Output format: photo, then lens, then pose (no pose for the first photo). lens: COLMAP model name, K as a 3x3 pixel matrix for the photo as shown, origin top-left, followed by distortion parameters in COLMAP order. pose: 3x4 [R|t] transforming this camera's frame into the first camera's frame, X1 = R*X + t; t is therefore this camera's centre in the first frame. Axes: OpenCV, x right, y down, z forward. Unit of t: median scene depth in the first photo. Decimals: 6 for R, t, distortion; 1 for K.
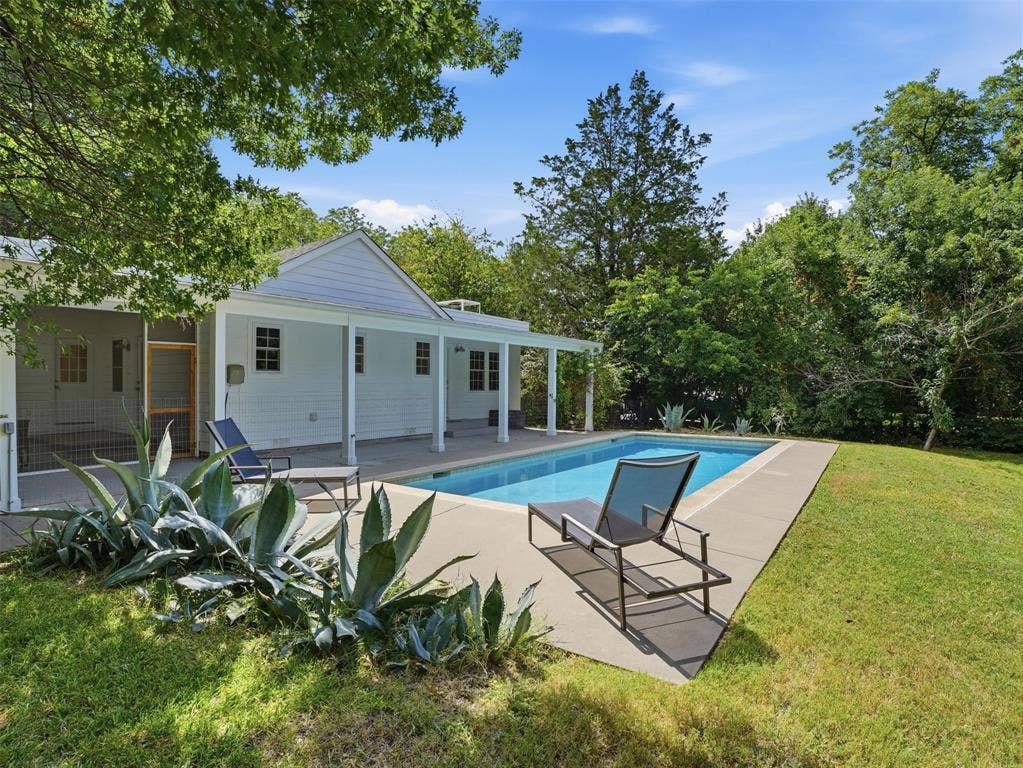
lens RADIAL K [[529.7, 0, 516.5], [0, 529.7, 387.7], [0, 0, 1]] dist [-0.001913, 0.000417]
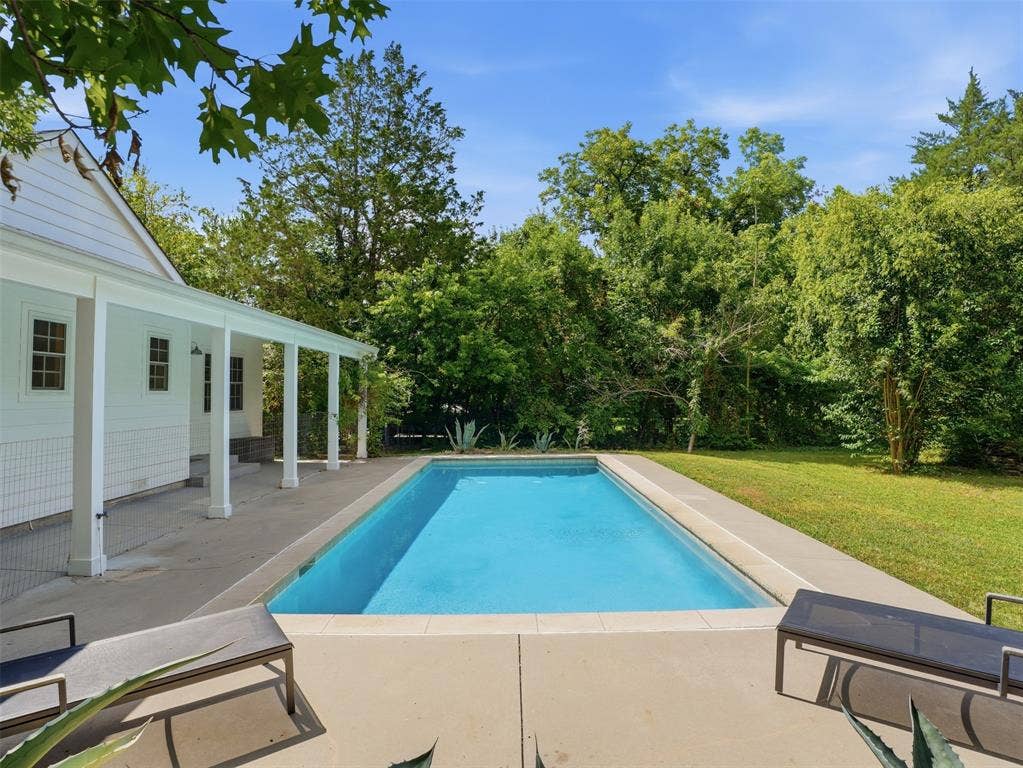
lens RADIAL K [[574.3, 0, 514.7], [0, 574.3, 371.9], [0, 0, 1]] dist [-0.062494, -0.000140]
pose [[0.837703, 0.004731, 0.546105, -0.136879], [0.020743, 0.998965, -0.040472, -0.008064], [-0.545732, 0.045231, 0.836738, 0.163827]]
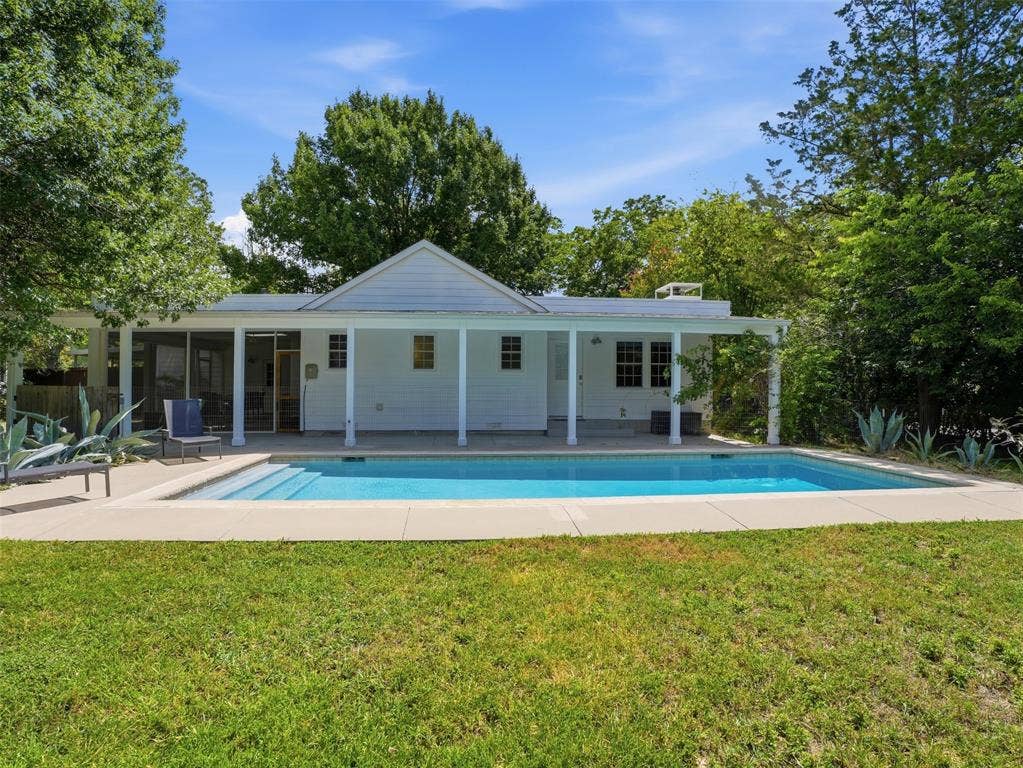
lens RADIAL K [[529.7, 0, 516.5], [0, 529.7, 387.7], [0, 0, 1]] dist [-0.001913, 0.000417]
pose [[0.631723, -0.001912, -0.775192, 0.433657], [-0.006421, 0.999950, -0.007699, 0.012313], [0.775168, 0.009841, 0.631679, 0.286828]]
